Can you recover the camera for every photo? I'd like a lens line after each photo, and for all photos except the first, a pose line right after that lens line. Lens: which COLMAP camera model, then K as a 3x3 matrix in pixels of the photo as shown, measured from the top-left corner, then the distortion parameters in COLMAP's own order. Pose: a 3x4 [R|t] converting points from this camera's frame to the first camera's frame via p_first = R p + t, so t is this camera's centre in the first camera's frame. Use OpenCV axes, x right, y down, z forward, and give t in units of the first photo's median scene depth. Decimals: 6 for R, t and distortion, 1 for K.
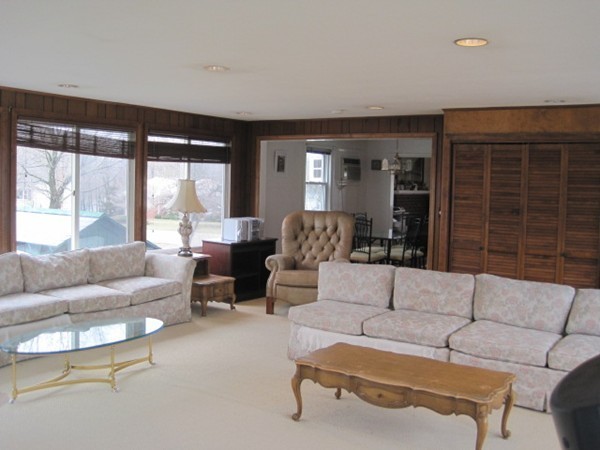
lens RADIAL K [[619.6, 0, 300.0], [0, 619.6, 225.0], [0, 0, 1]] dist [-0.117859, 0.014273]
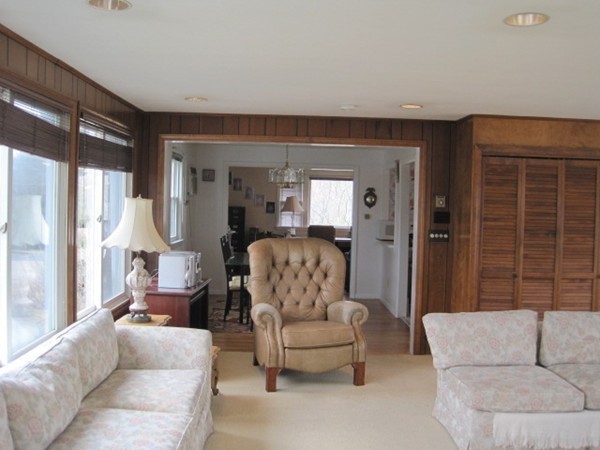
lens RADIAL K [[619.6, 0, 300.0], [0, 619.6, 225.0], [0, 0, 1]] dist [-0.117859, 0.014273]
pose [[0.815754, -0.029758, 0.577634, -0.464198], [0.037028, 0.999314, -0.000810, -0.046011], [-0.577213, 0.022049, 0.816296, 0.463620]]
